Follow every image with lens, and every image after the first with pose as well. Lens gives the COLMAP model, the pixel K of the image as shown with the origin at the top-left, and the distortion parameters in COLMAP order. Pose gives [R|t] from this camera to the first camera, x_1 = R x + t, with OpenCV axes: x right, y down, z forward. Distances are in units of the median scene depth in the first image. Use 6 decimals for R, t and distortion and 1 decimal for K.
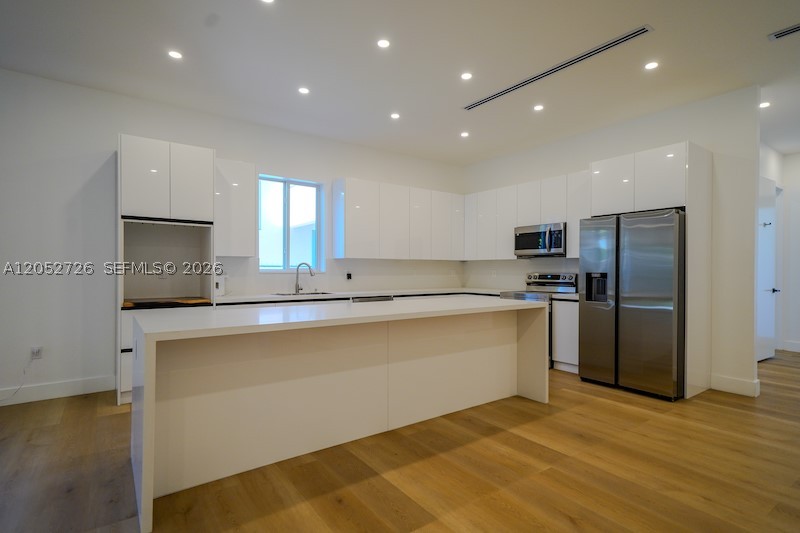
lens RADIAL K [[401.4, 0, 400.0], [0, 401.4, 266.5], [0, 0, 1]] dist [0.023763, 0.000051]
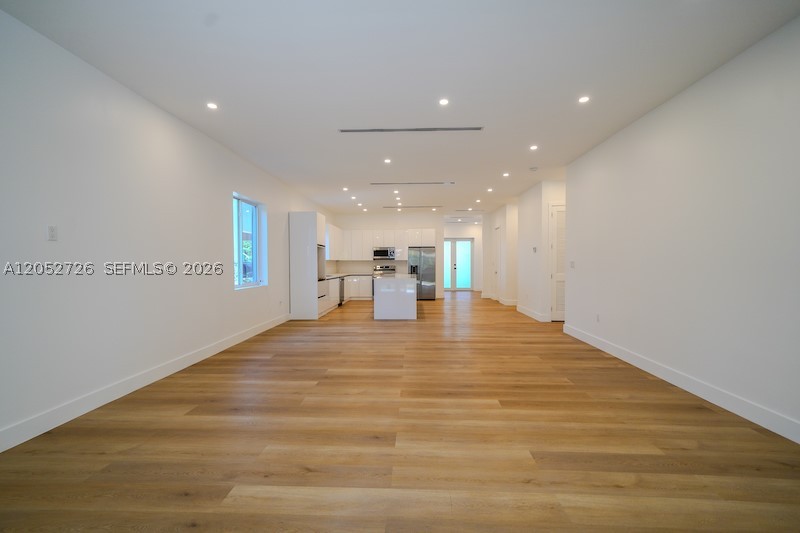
lens RADIAL K [[363.4, 0, 400.0], [0, 363.4, 266.5], [0, 0, 1]] dist [0.001431, 0.000182]
pose [[0.635112, -0.015295, 0.772269, -1.491855], [0.005274, 0.999867, 0.015465, -0.016070], [-0.772402, -0.005749, 0.635107, -0.607631]]
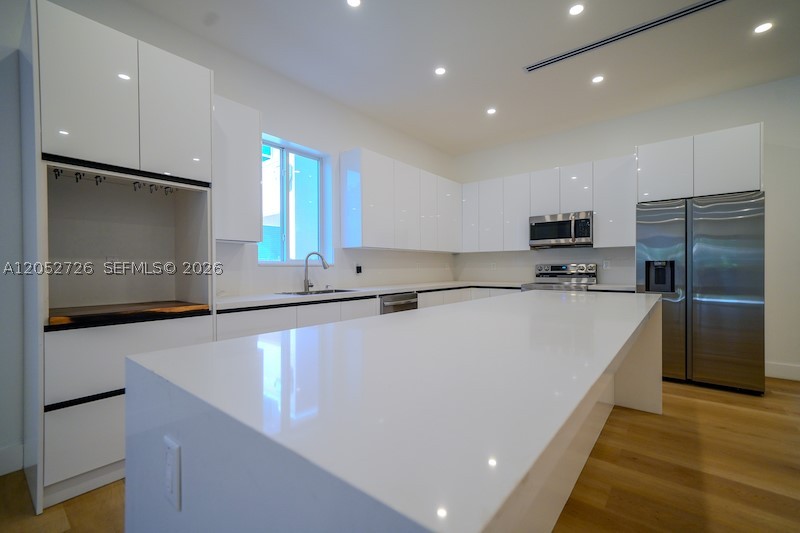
lens RADIAL K [[346.4, 0, 400.0], [0, 346.4, 266.5], [0, 0, 1]] dist [0.011568, 0.000677]
pose [[0.967419, -0.008222, 0.253047, -0.250068], [0.007010, 0.999959, 0.005691, 0.016175], [-0.253084, -0.003731, 0.967437, 0.311472]]
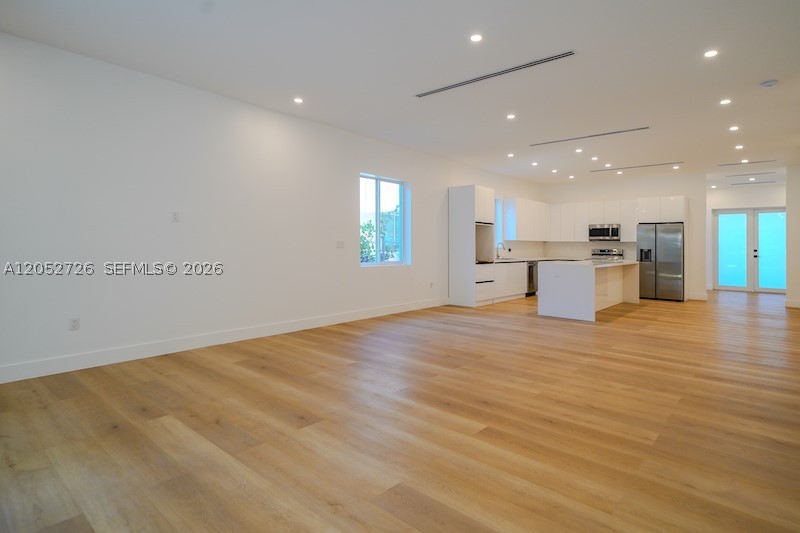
lens RADIAL K [[426.2, 0, 400.0], [0, 426.2, 230.4], [0, 0, 1]] dist [0.005476, 0.001011]
pose [[0.975741, 0.016304, 0.218318, -1.137447], [-0.010550, 0.999566, -0.027494, -0.006863], [-0.218672, 0.024524, 0.975490, -0.846657]]
